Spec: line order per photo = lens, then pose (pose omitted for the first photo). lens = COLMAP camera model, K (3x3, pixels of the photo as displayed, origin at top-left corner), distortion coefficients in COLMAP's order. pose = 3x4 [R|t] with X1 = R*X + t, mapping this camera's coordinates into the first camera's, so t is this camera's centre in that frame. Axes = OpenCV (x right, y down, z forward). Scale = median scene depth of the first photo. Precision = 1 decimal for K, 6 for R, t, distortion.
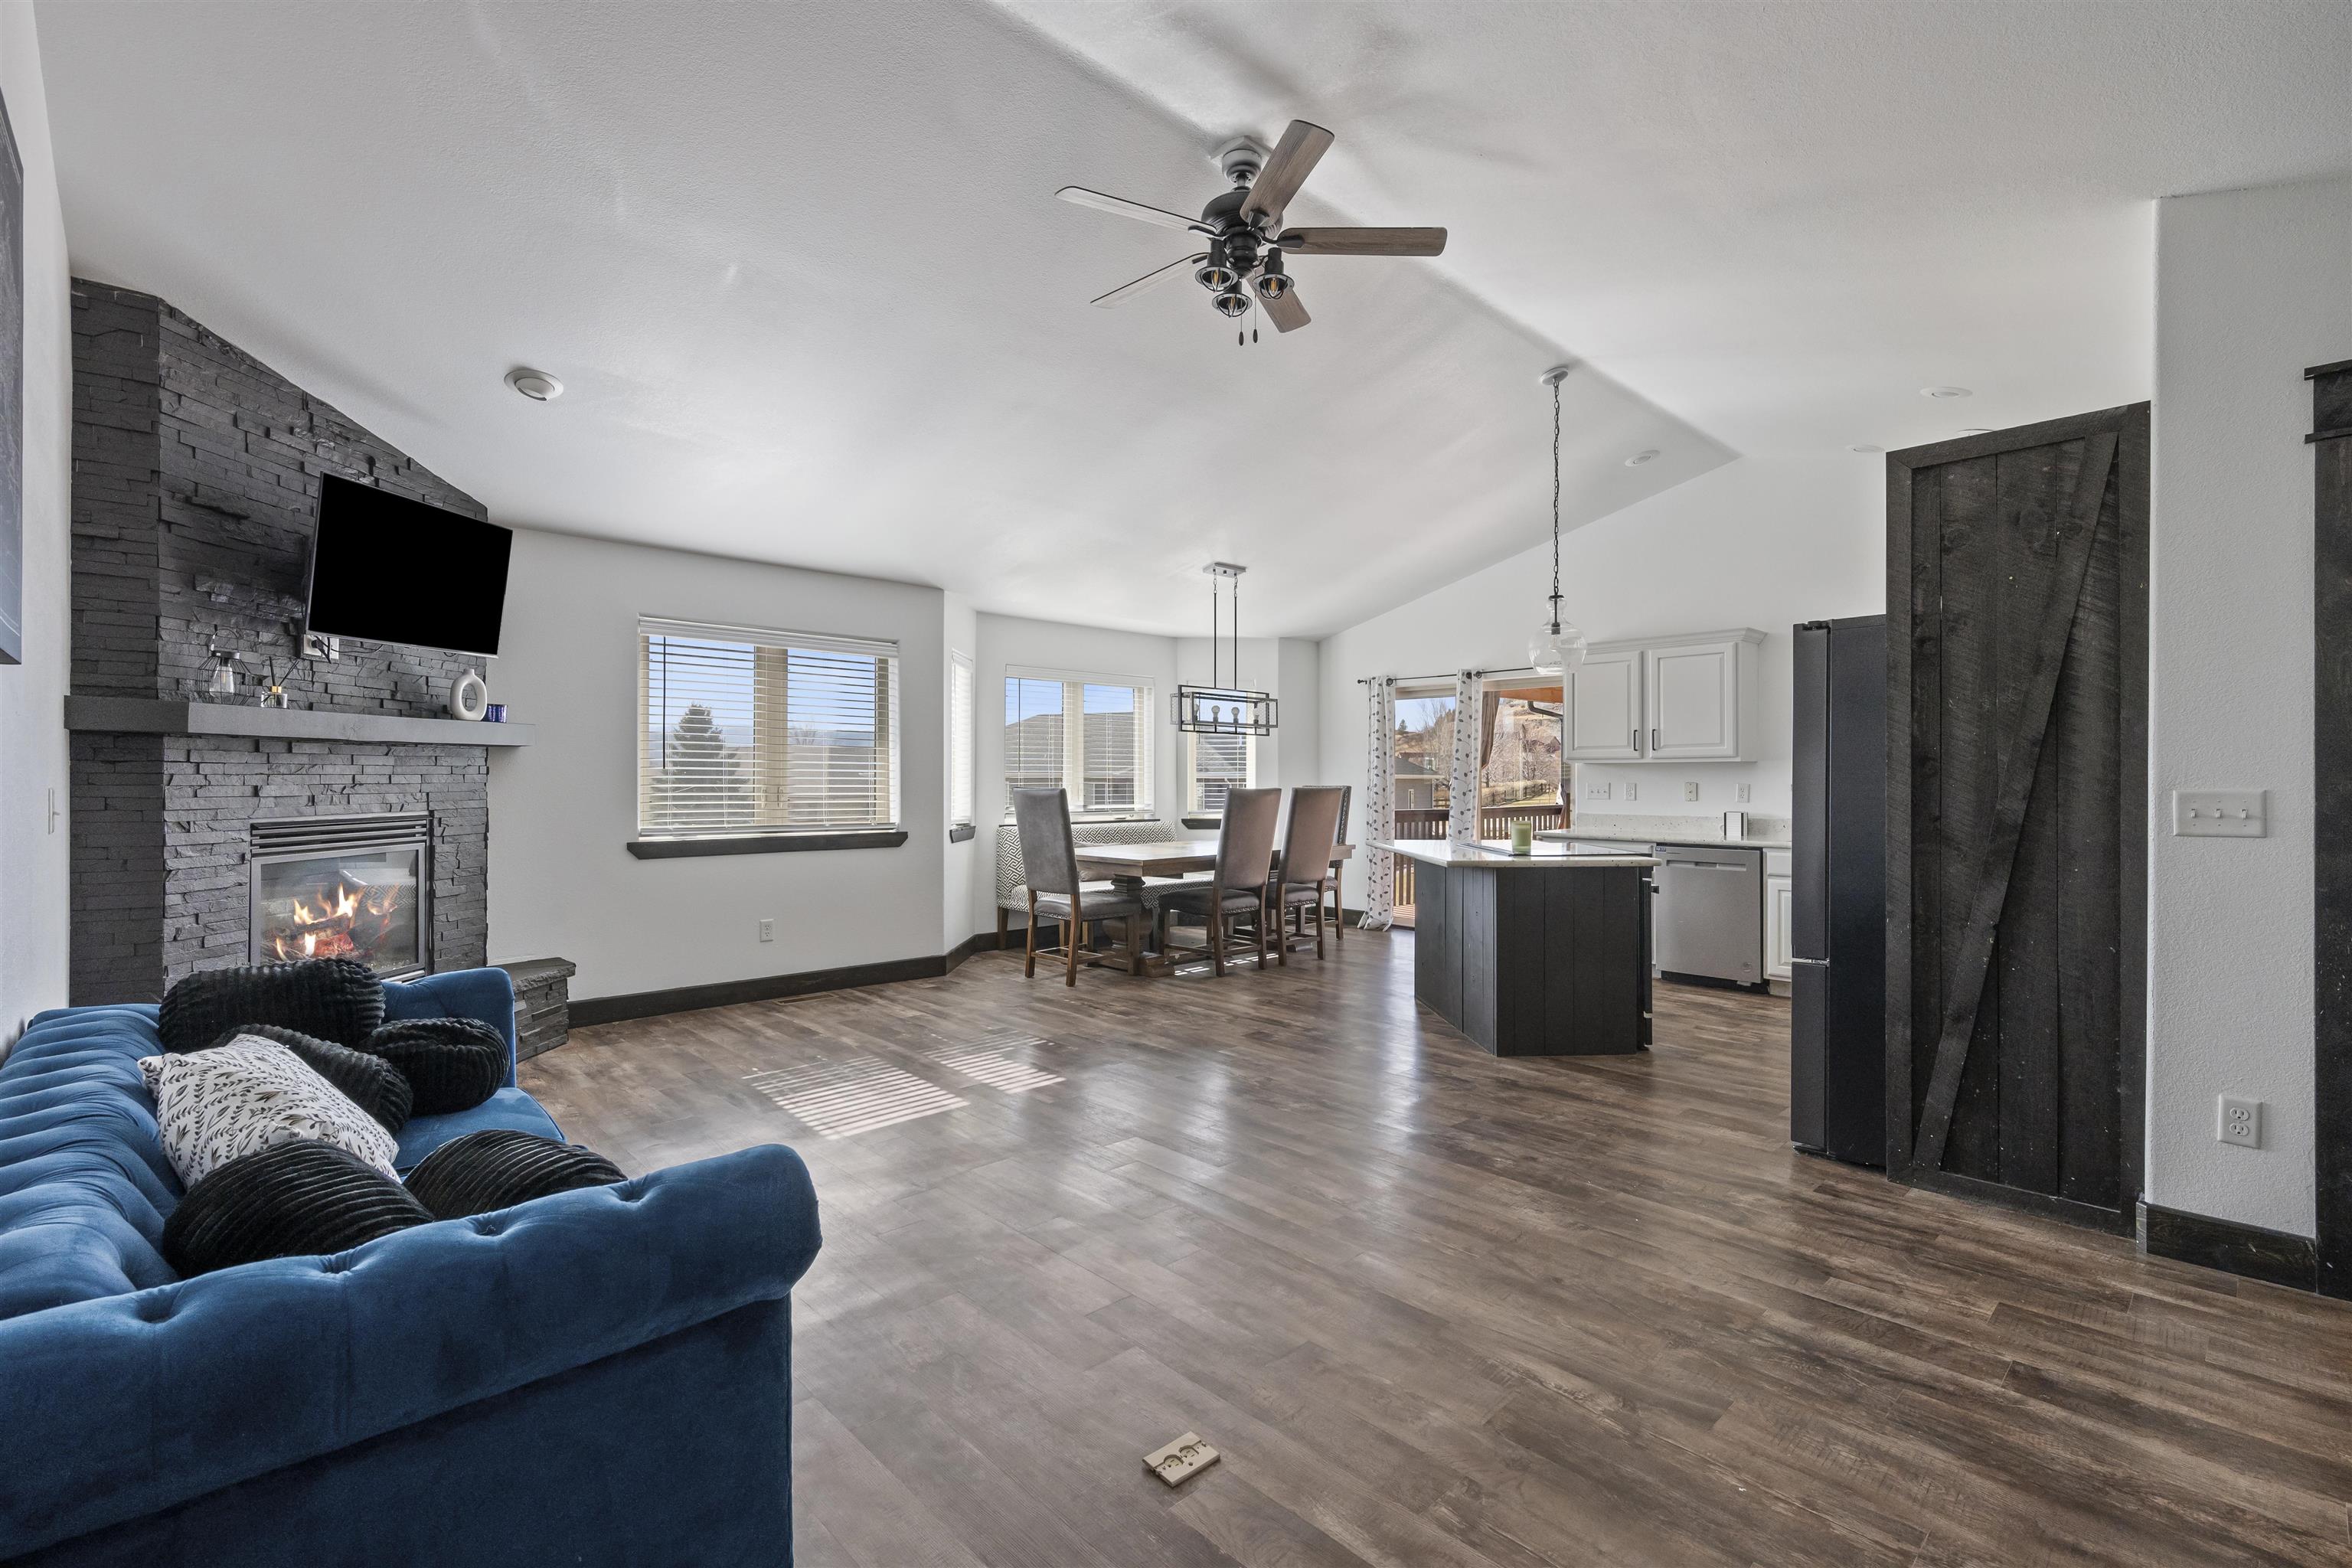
lens RADIAL K [[1048.8, 0, 1174.9], [0, 1048.8, 779.1], [0, 0, 1]] dist [0.002003, -0.000334]
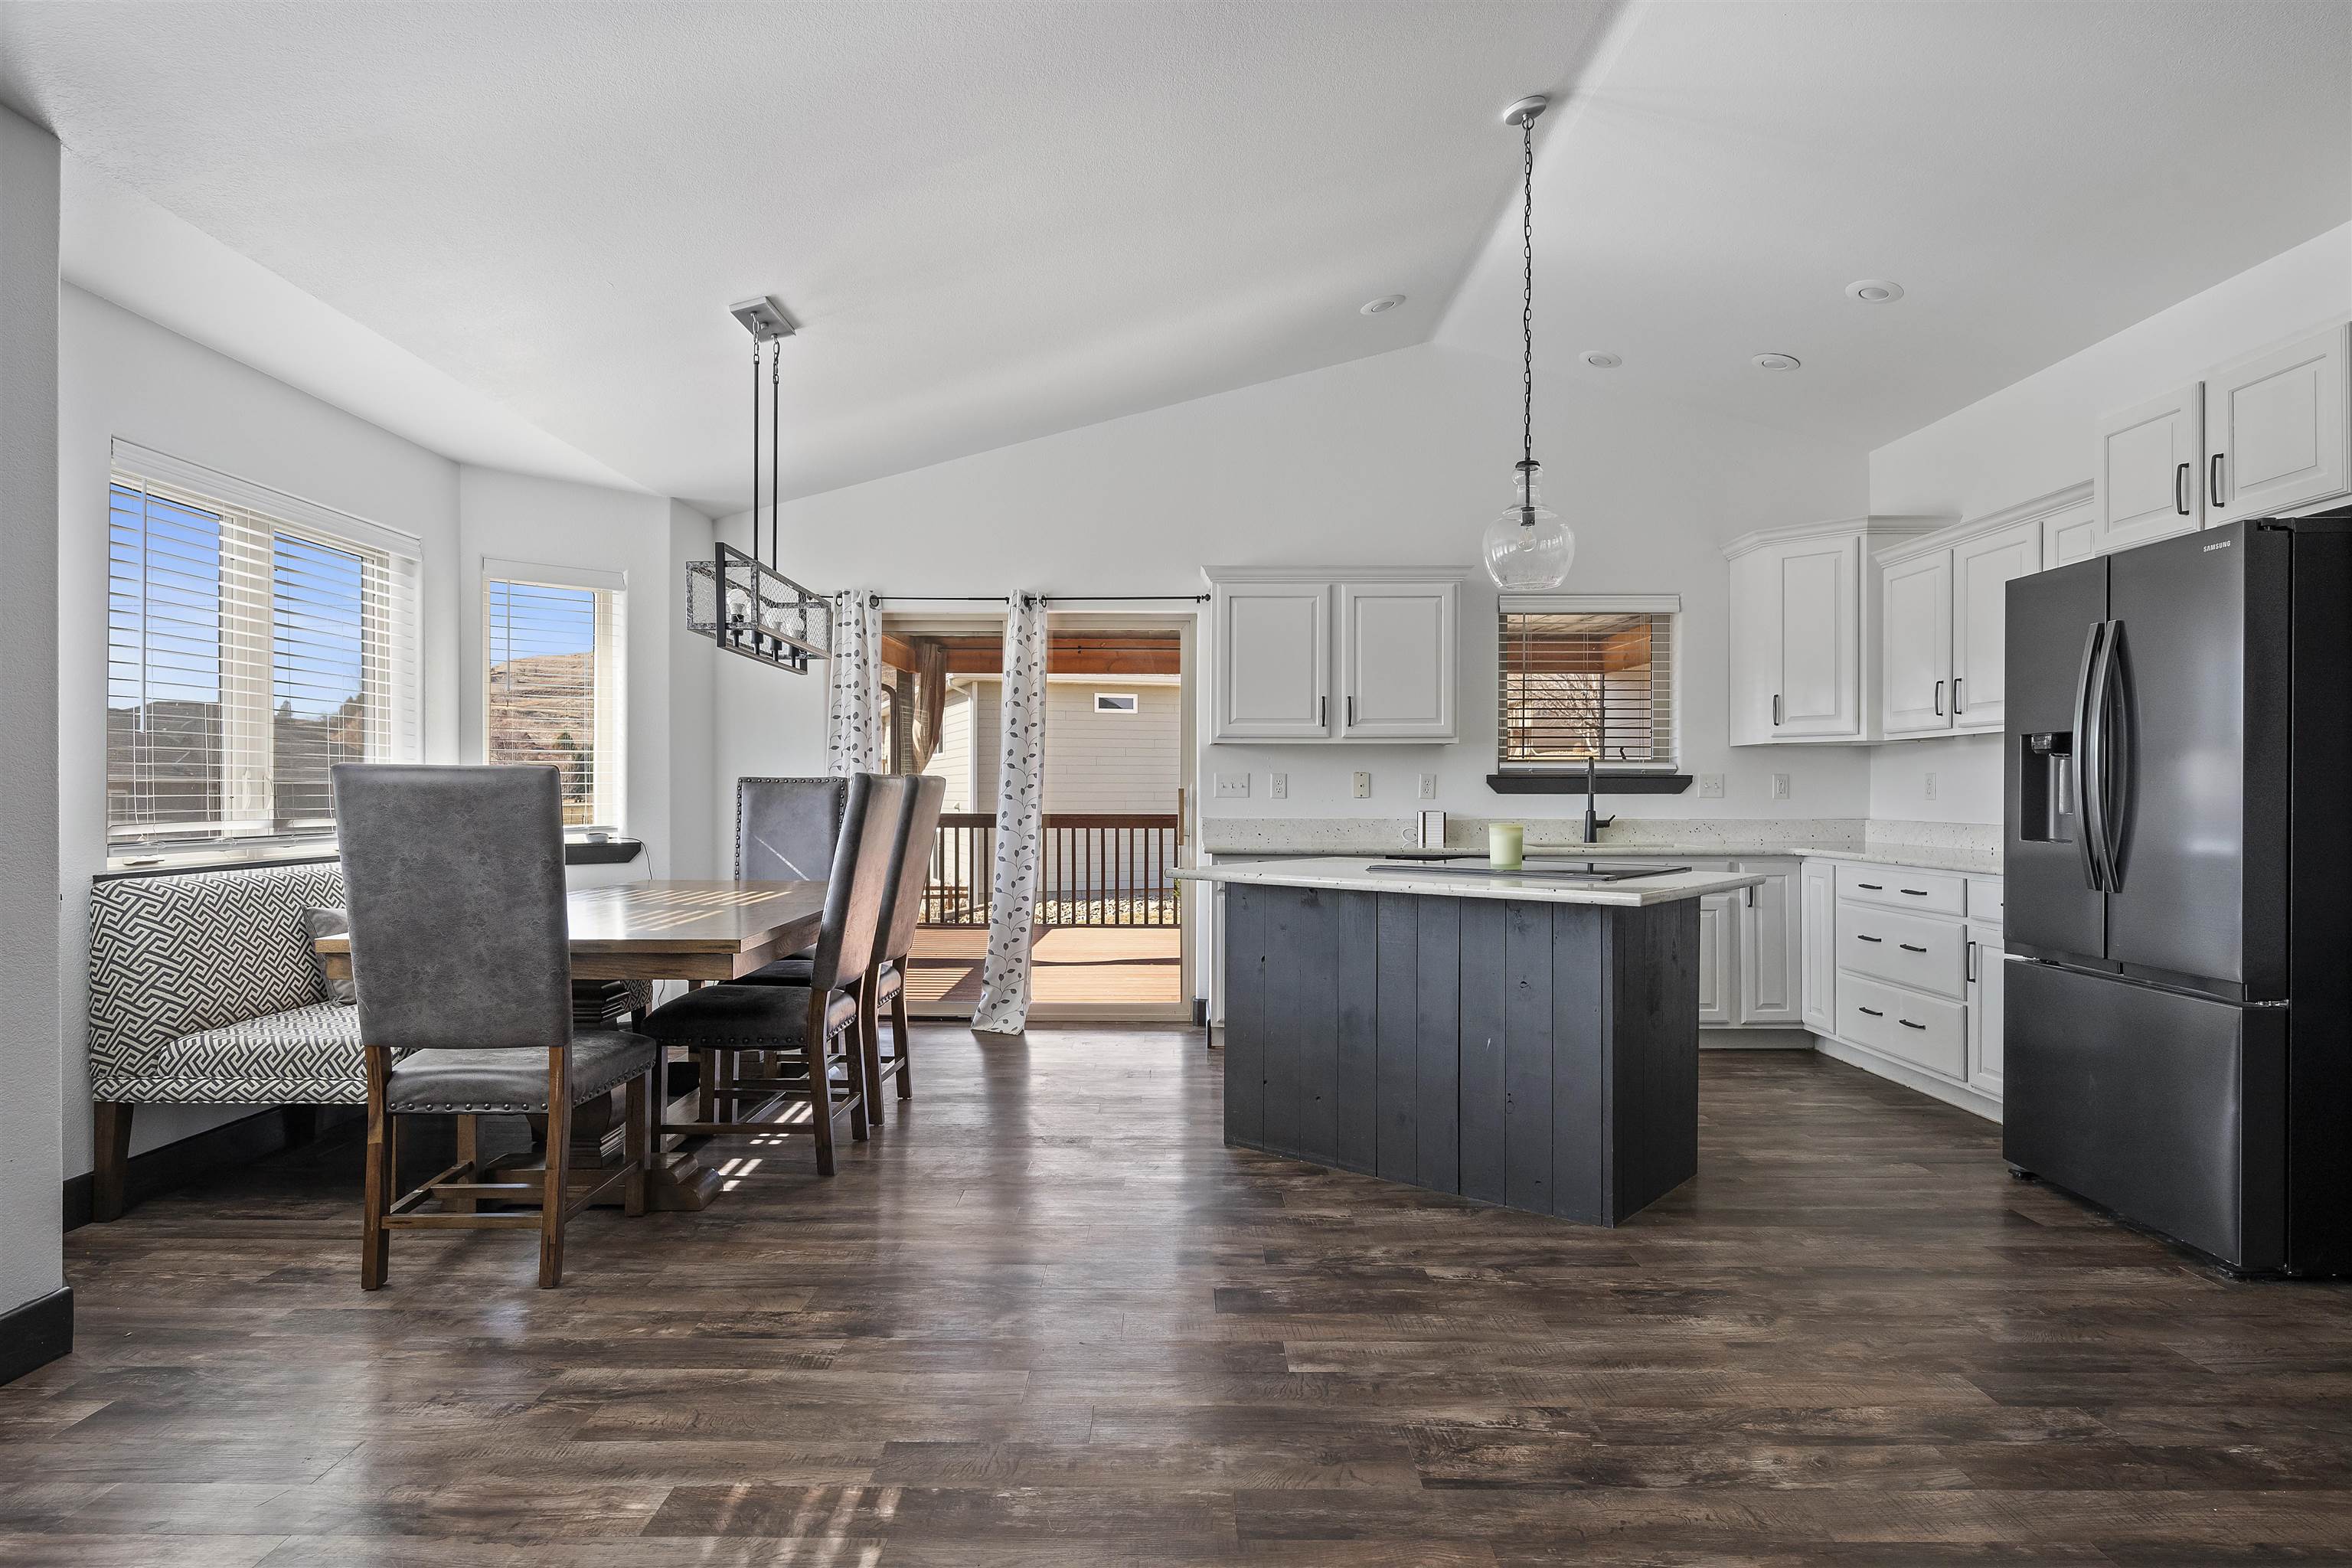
lens RADIAL K [[1325.4, 0, 1166.1], [0, 1325.4, 788.2], [0, 0, 1]] dist [-0.005660, -0.000121]
pose [[0.690079, 0.001489, 0.723732, -0.274461], [-0.000547, 0.999999, -0.001535, 0.015827], [-0.723734, 0.000663, 0.690079, 0.470966]]
